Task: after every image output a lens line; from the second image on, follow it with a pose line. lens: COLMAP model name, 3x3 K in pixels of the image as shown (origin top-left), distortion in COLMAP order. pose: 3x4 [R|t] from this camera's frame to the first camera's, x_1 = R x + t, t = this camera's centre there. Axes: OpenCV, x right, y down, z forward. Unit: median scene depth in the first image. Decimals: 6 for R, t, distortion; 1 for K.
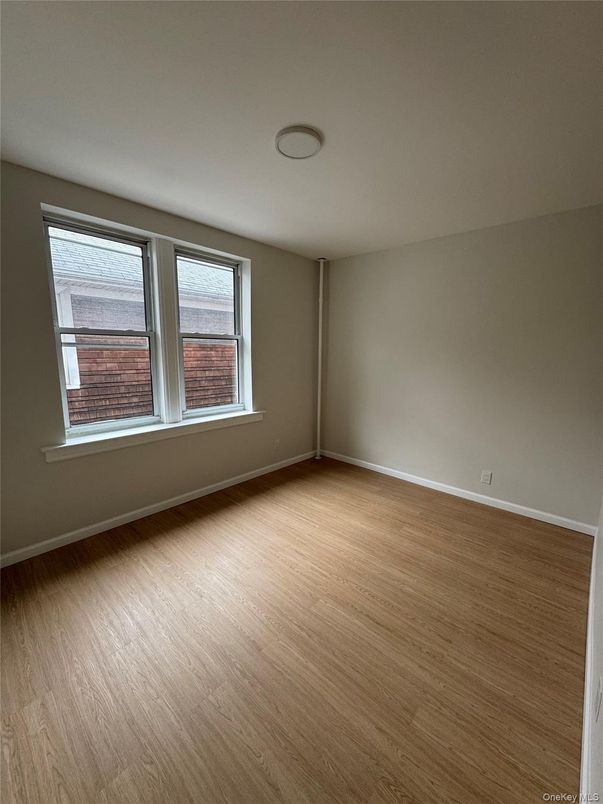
lens RADIAL K [[319.1, 0, 301.9], [0, 319.1, 400.9], [0, 0, 1]] dist [0.001335, 0.000356]
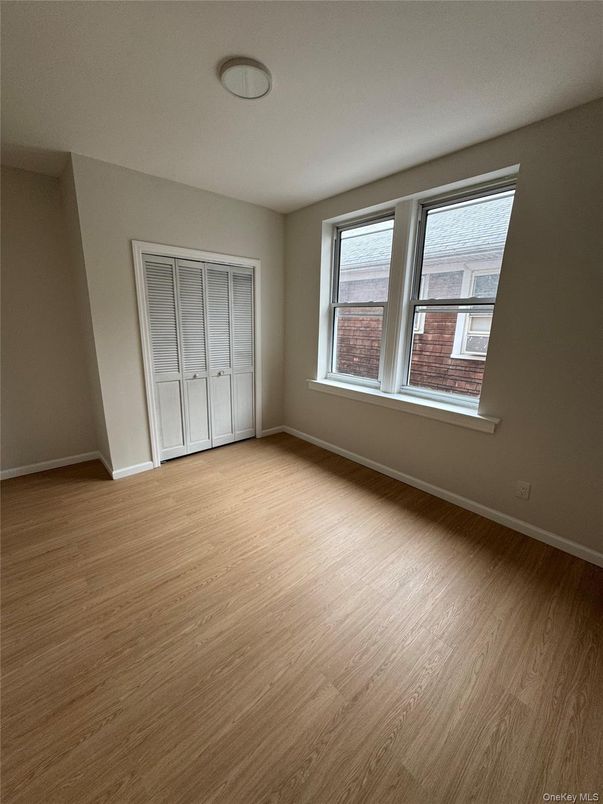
lens RADIAL K [[319.1, 0, 299.2], [0, 319.1, 399.4], [0, 0, 1]] dist [0.001335, 0.000356]
pose [[-0.099399, 0.231982, -0.967628, 0.647289], [-0.170257, 0.954138, 0.246238, -0.119224], [0.980374, 0.189221, -0.055344, 0.837591]]
